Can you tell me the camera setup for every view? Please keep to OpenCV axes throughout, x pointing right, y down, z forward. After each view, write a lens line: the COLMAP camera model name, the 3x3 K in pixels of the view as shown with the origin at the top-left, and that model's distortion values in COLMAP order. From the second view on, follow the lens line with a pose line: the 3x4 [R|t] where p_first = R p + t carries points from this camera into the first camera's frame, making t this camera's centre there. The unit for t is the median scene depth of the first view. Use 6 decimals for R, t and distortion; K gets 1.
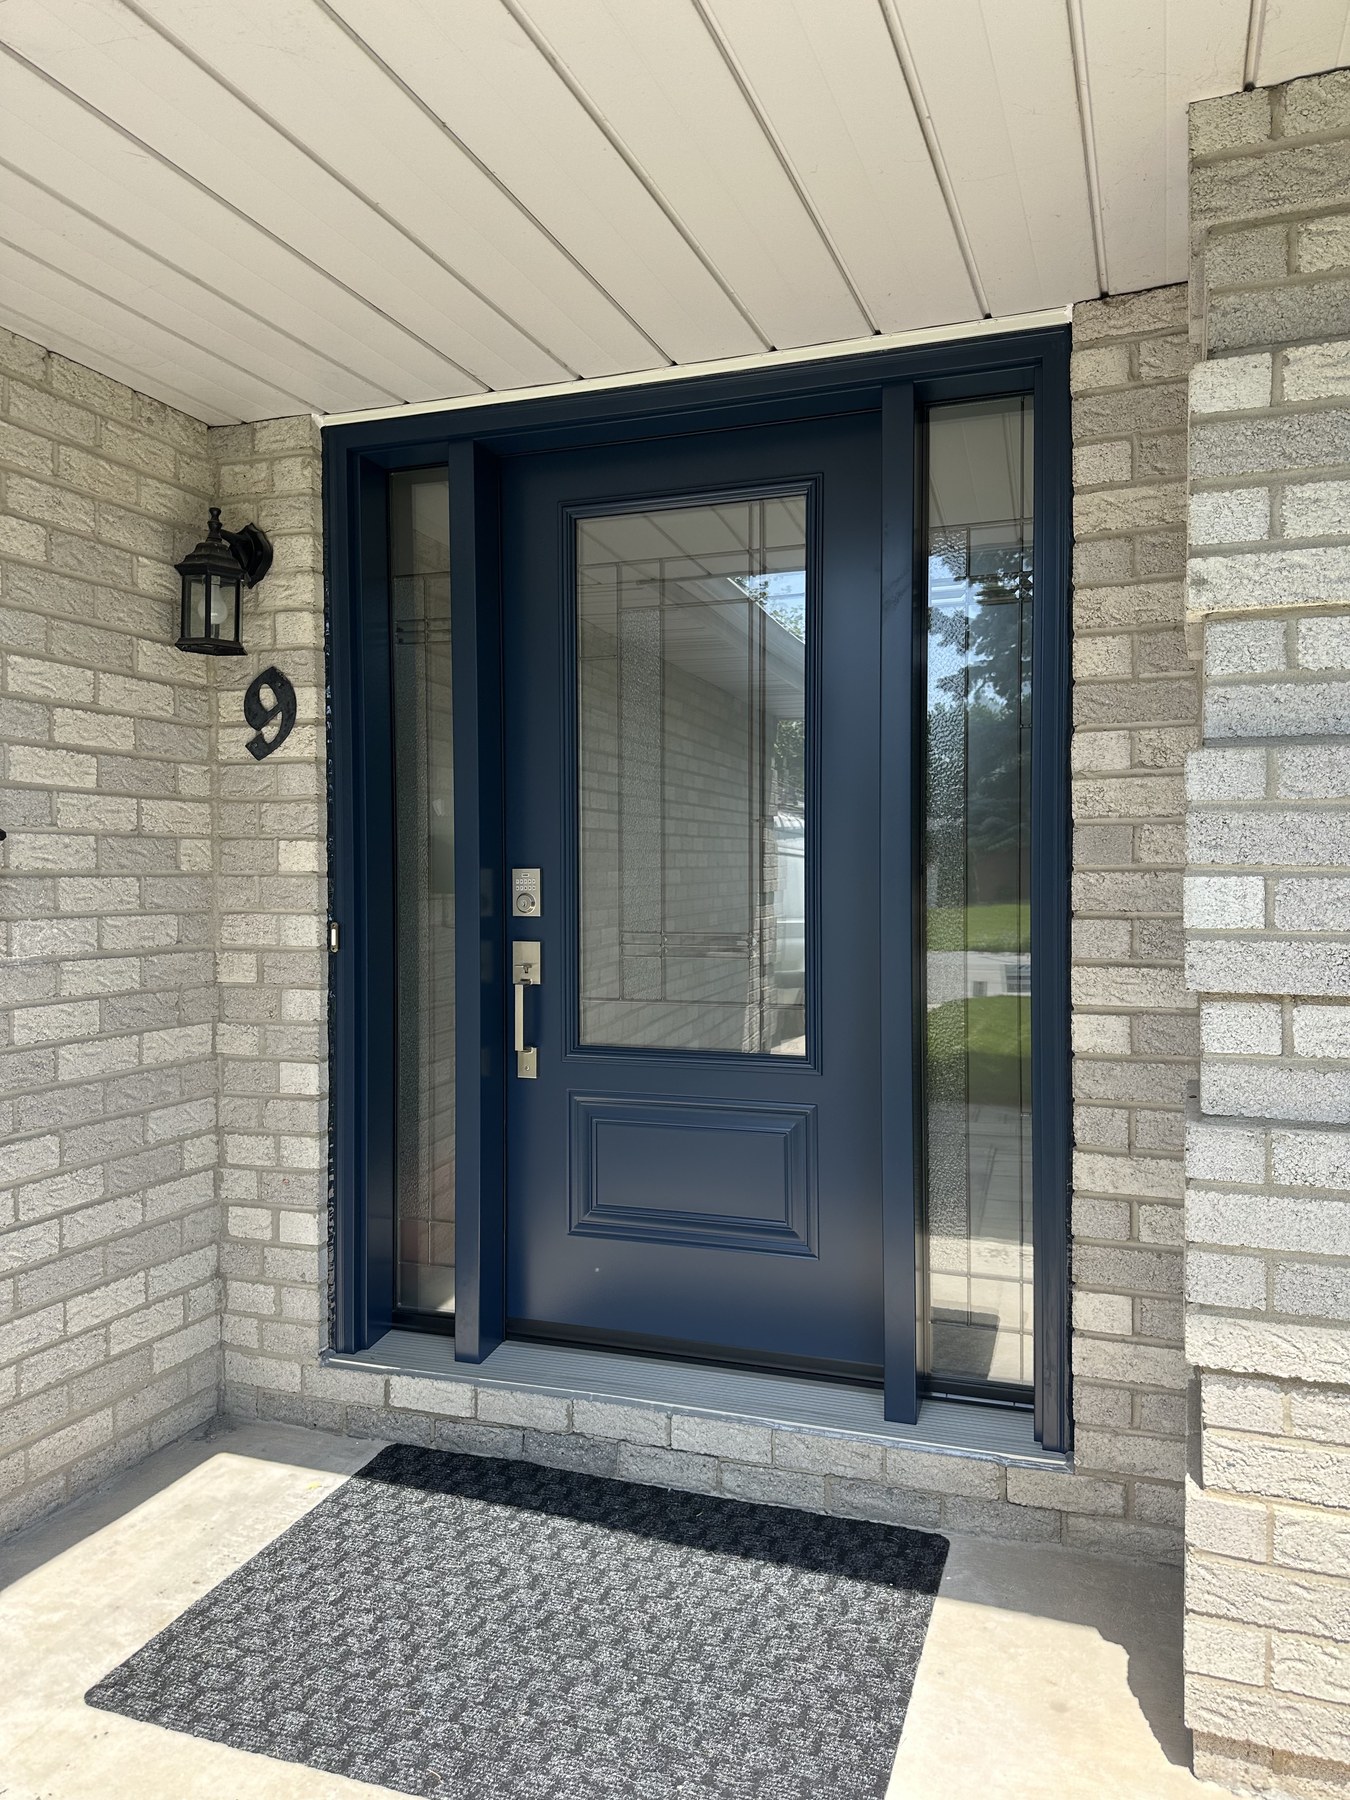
lens RADIAL K [[1285.7, 0, 675.7], [0, 1285.7, 900.9], [0, 0, 1]] dist [0.029474, -0.024119]
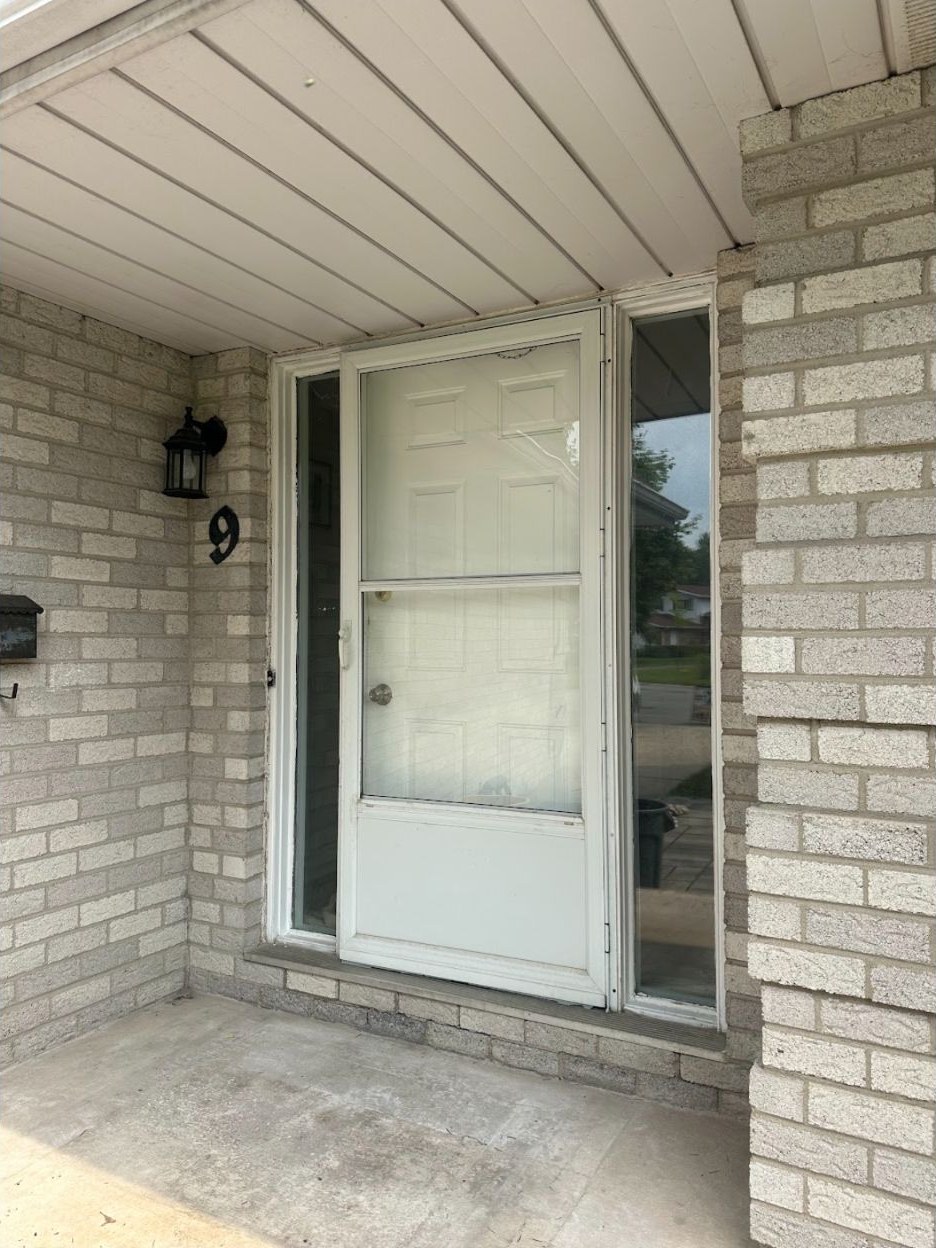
lens RADIAL K [[891.4, 0, 470.4], [0, 891.4, 623.1], [0, 0, 1]] dist [0.029474, -0.024119]
pose [[0.989140, 0.003133, -0.146944, 0.167813], [-0.009959, 0.998903, -0.045745, 0.010763], [0.146639, 0.046712, 0.988086, -0.031317]]
